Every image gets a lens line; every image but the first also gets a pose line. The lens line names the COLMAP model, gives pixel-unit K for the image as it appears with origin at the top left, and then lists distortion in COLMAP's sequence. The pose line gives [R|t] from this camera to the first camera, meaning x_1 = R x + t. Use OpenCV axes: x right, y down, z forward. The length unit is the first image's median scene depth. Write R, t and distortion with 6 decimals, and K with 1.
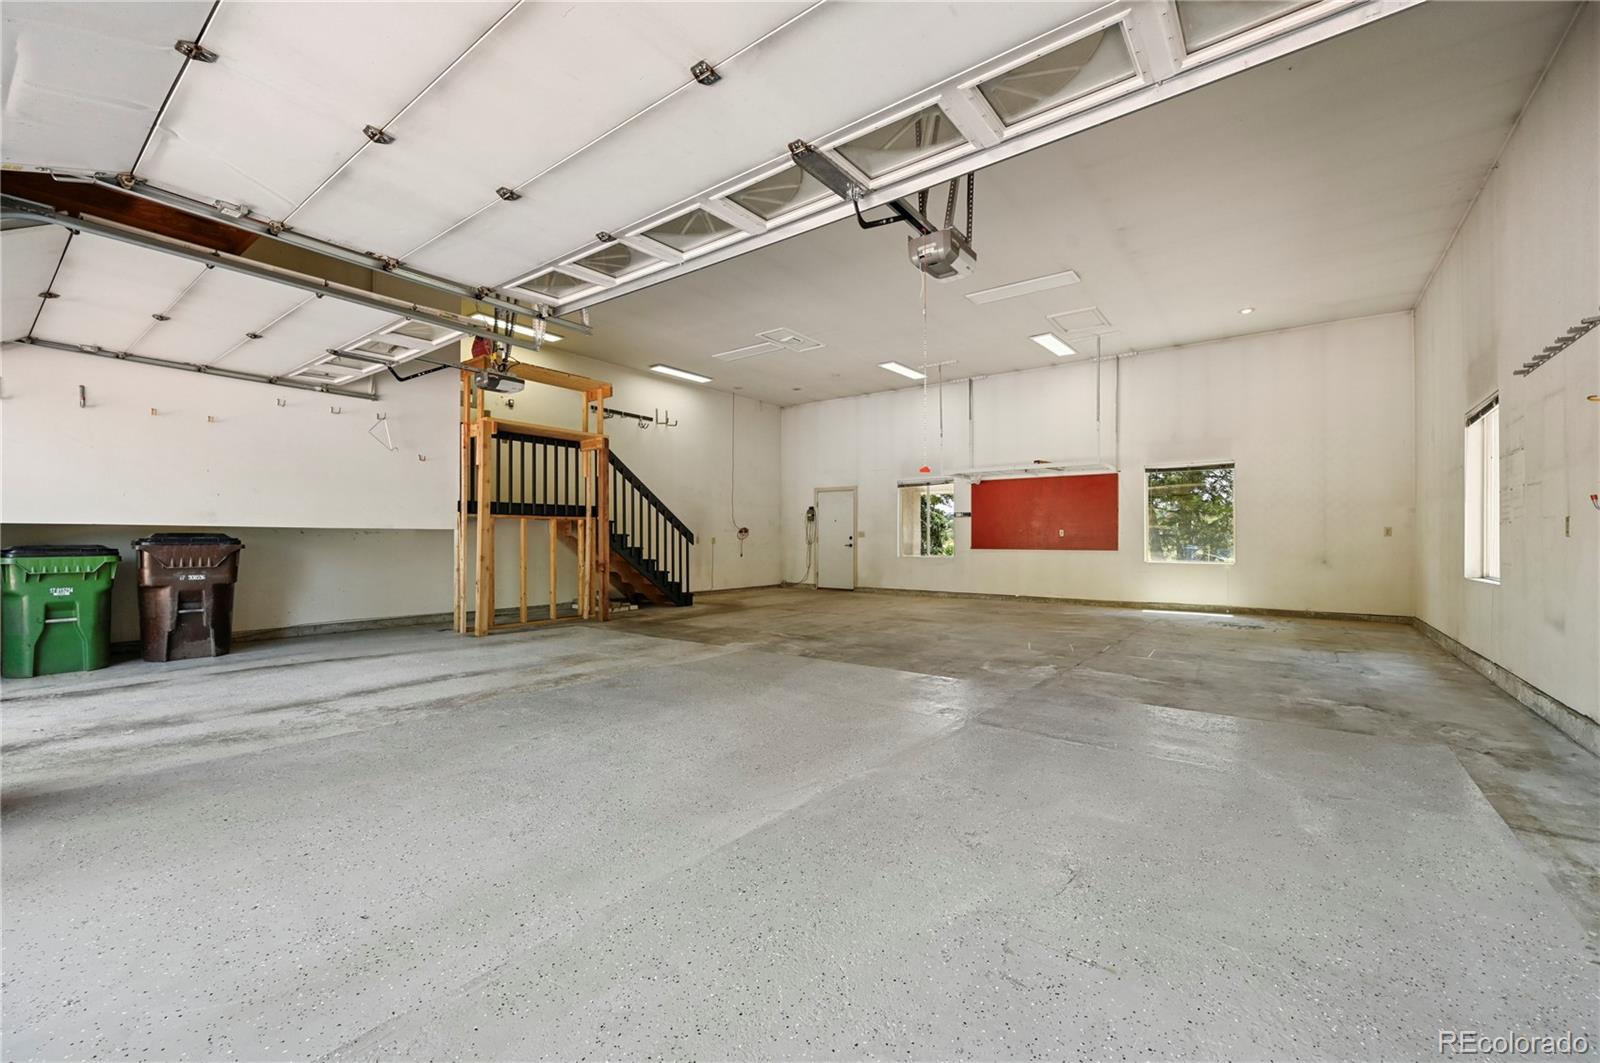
lens RADIAL K [[655.7, 0, 798.0], [0, 655.7, 531.7], [0, 0, 1]] dist [-0.002547, -0.000166]
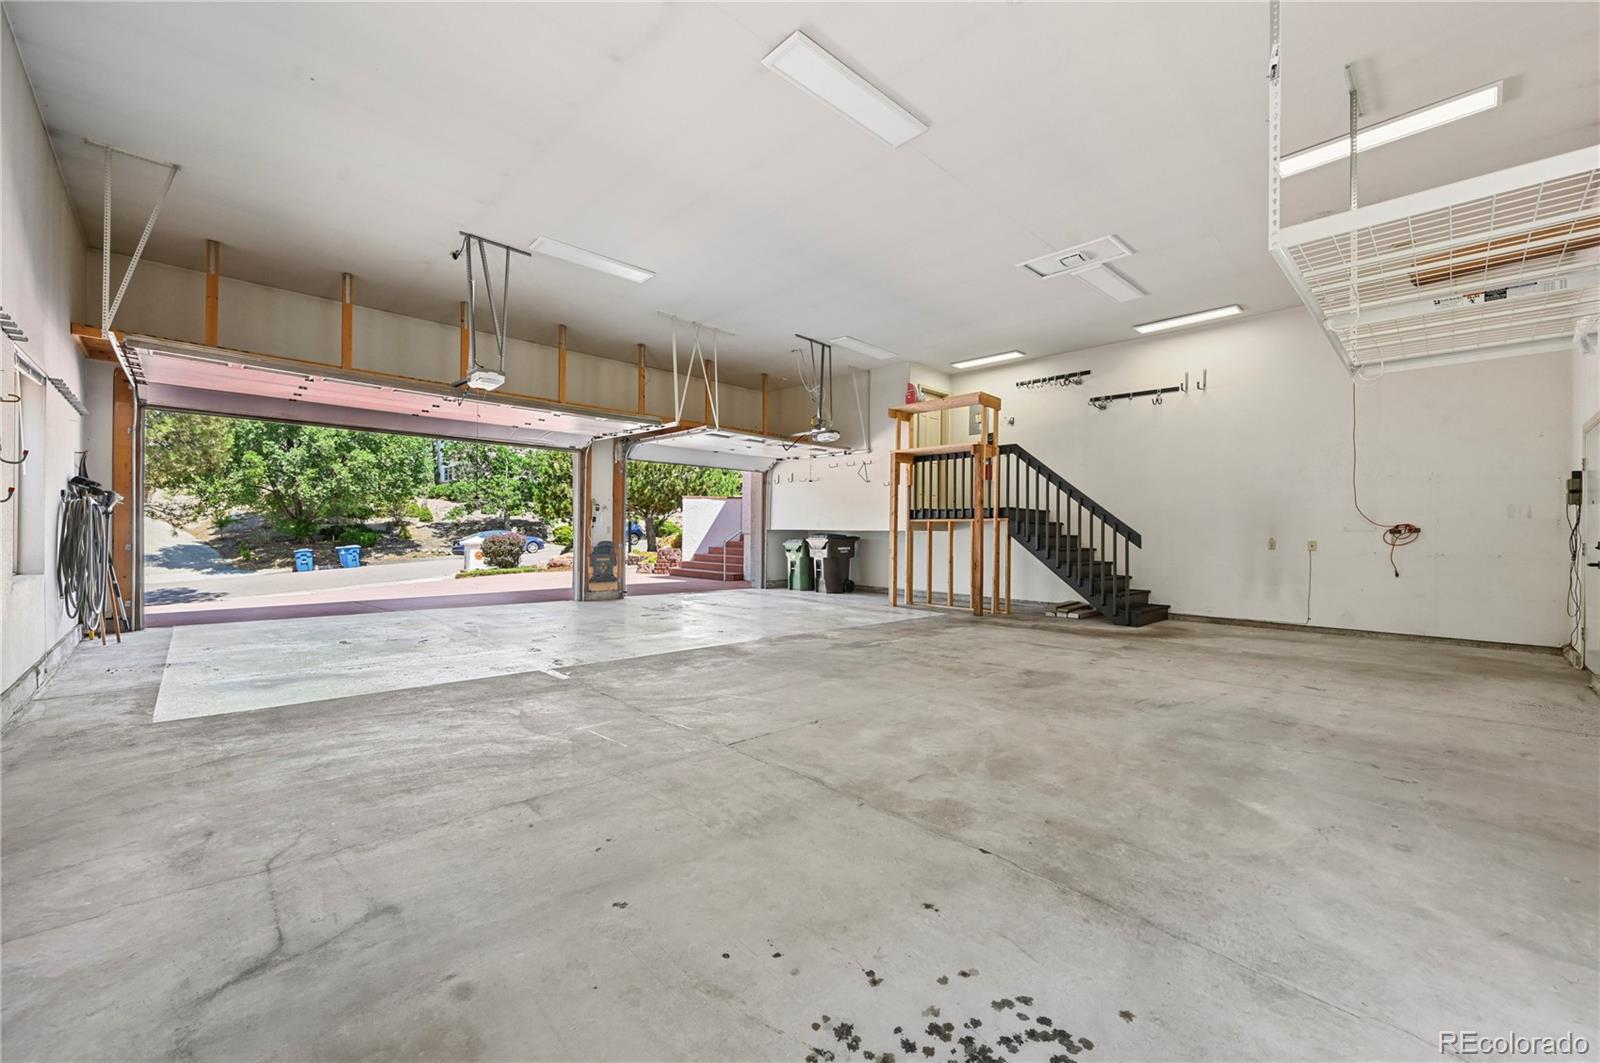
lens RADIAL K [[655.7, 0, 799.9], [0, 655.7, 536.8], [0, 0, 1]] dist [-0.002547, -0.000166]
pose [[-0.164900, -0.004426, -0.986300, 0.672646], [-0.009689, 0.999949, -0.002867, 0.013663], [0.986263, 0.009083, -0.164934, 0.737201]]
